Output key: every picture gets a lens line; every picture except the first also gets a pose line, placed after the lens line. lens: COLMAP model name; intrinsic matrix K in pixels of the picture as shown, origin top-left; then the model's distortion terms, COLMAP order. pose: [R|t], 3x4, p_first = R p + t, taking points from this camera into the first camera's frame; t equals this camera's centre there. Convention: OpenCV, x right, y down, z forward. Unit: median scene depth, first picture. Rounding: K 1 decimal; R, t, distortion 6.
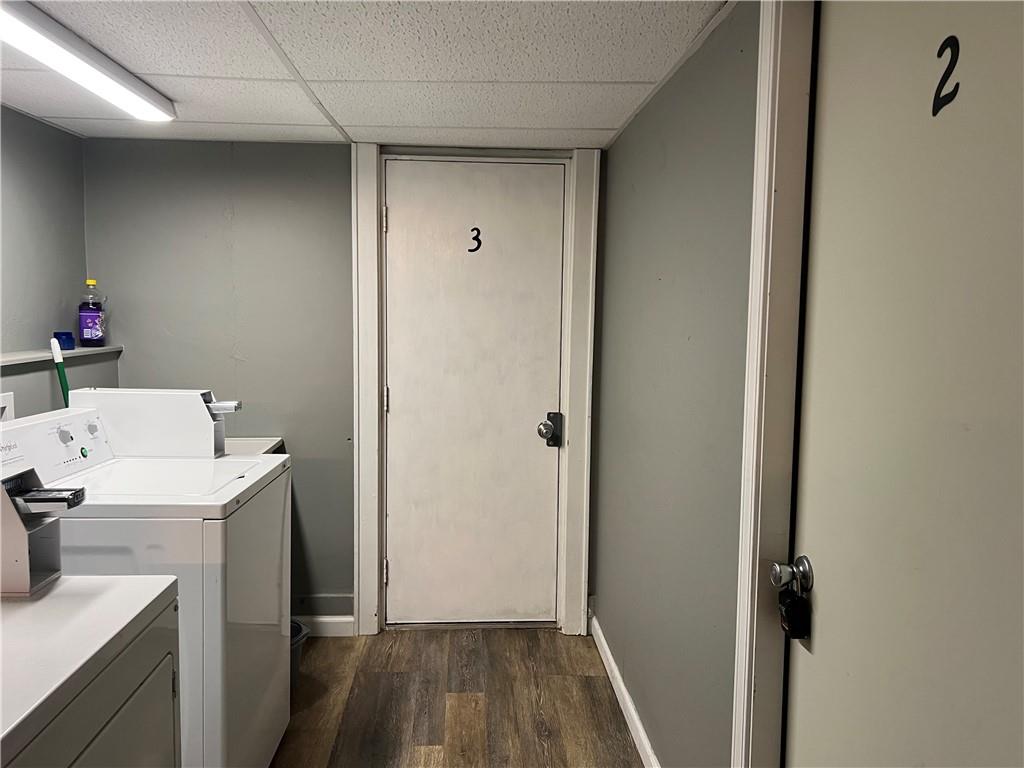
lens RADIAL K [[780.5, 0, 512.0], [0, 780.5, 384.0], [0, 0, 1]] dist [0.004765, -0.001010]
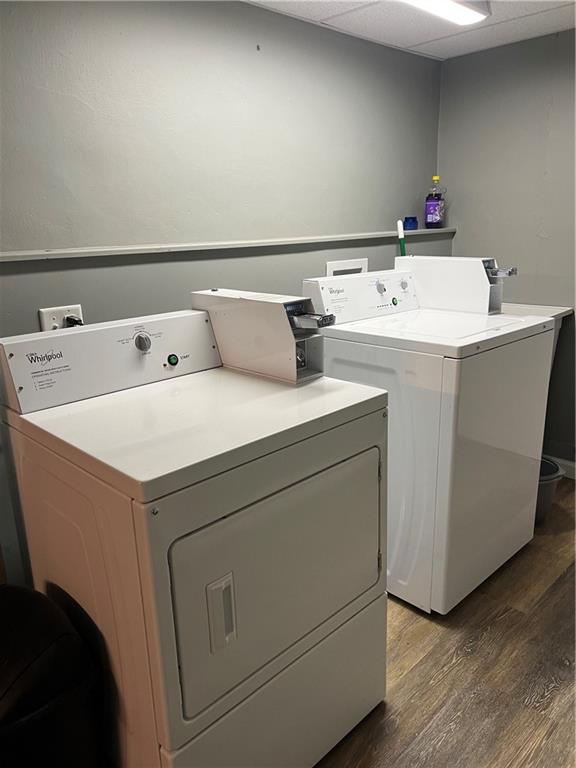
lens RADIAL K [[585.4, 0, 288.0], [0, 585.4, 384.0], [0, 0, 1]] dist [0.004765, -0.001010]
pose [[0.656523, 0.165856, -0.735846, 0.105265], [-0.030811, 0.980609, 0.193535, 0.033854], [0.753676, -0.104388, 0.648903, 0.159795]]
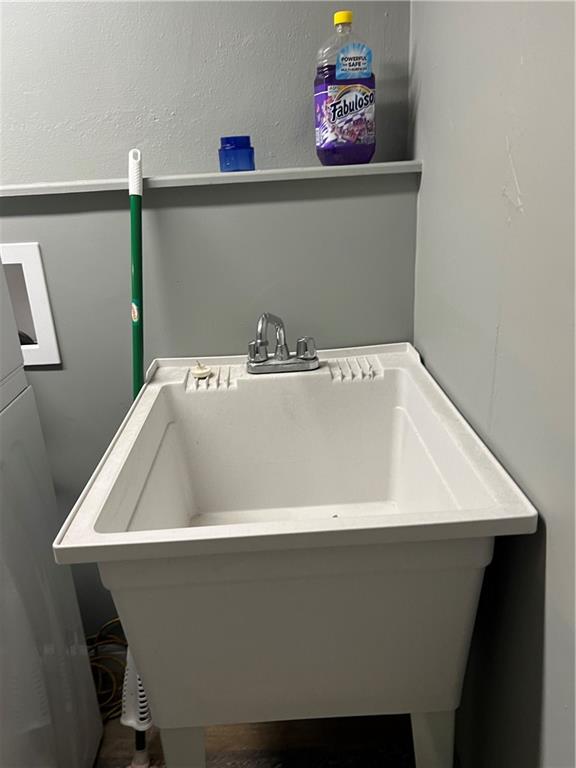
lens RADIAL K [[585.4, 0, 288.0], [0, 585.4, 384.0], [0, 0, 1]] dist [0.004765, -0.001010]
pose [[-0.032462, 0.350227, -0.936102, -0.163742], [-0.044621, 0.935154, 0.351419, -0.058165], [0.998476, 0.053178, -0.014729, 1.222374]]
